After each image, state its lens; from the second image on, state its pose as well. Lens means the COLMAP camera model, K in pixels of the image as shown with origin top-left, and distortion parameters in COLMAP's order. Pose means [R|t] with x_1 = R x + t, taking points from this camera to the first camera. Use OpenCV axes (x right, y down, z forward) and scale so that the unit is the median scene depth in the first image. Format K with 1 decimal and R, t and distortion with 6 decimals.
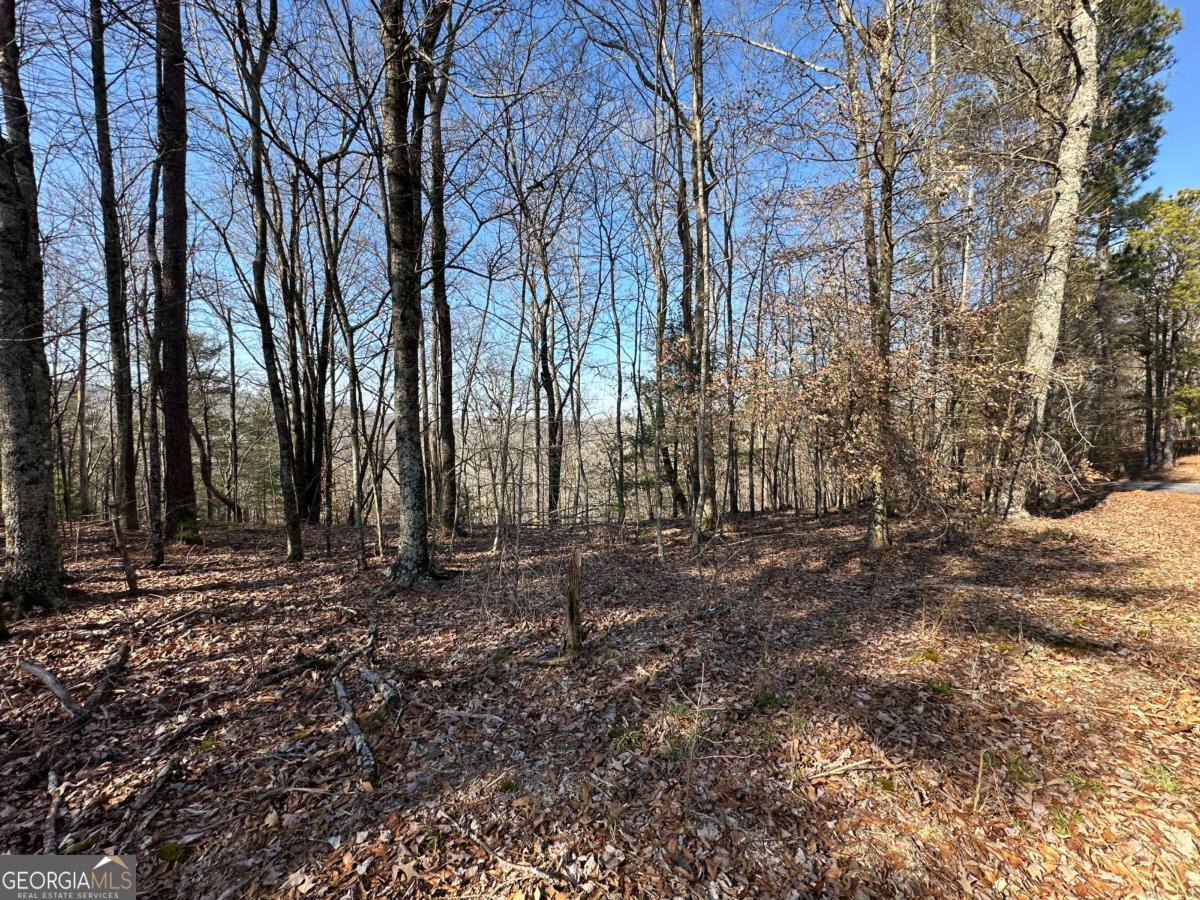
lens RADIAL K [[483.2, 0, 602.5], [0, 483.2, 449.5], [0, 0, 1]] dist [0.001855, -0.000049]
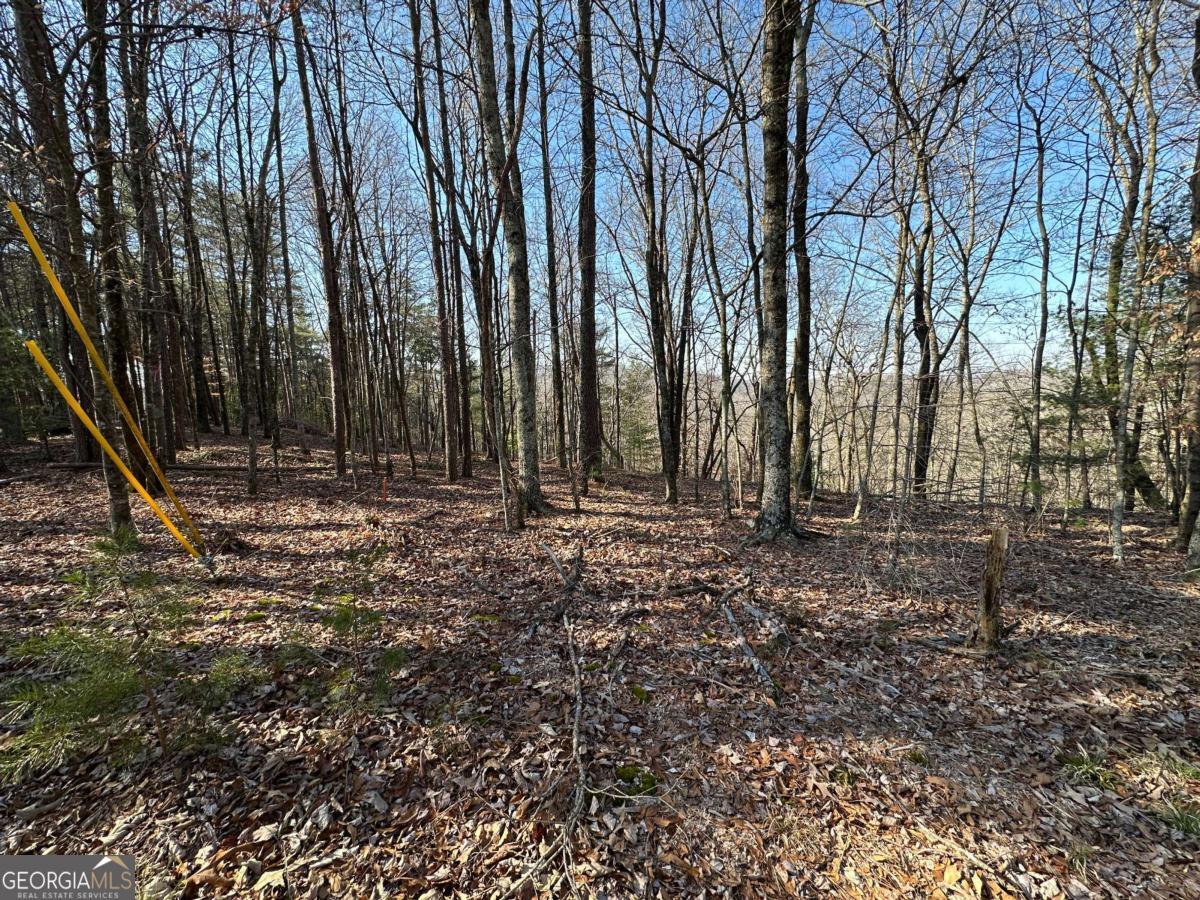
lens RADIAL K [[483.2, 0, 597.8], [0, 483.2, 450.1], [0, 0, 1]] dist [0.001855, -0.000049]
pose [[0.778623, 0.053711, -0.625189, -0.072073], [-0.004675, 0.996799, 0.079814, 0.010682], [0.627474, -0.059223, 0.776382, -0.056509]]
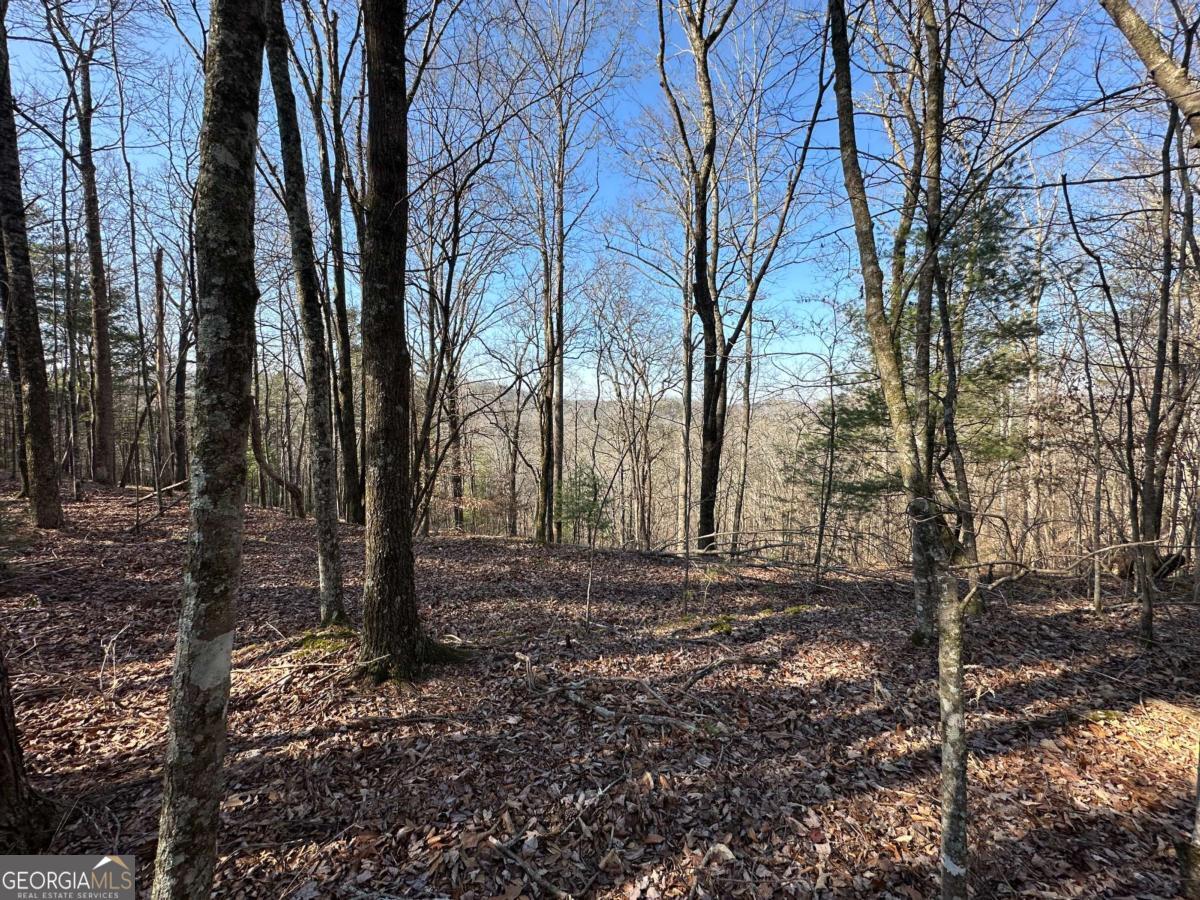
lens RADIAL K [[483.2, 0, 600.7], [0, 483.2, 449.5], [0, 0, 1]] dist [0.001855, -0.000049]
pose [[0.949606, 0.037177, -0.311233, -0.207911], [-0.030548, 0.999191, 0.026146, 0.120539], [0.311953, -0.015321, 0.949974, 1.862441]]
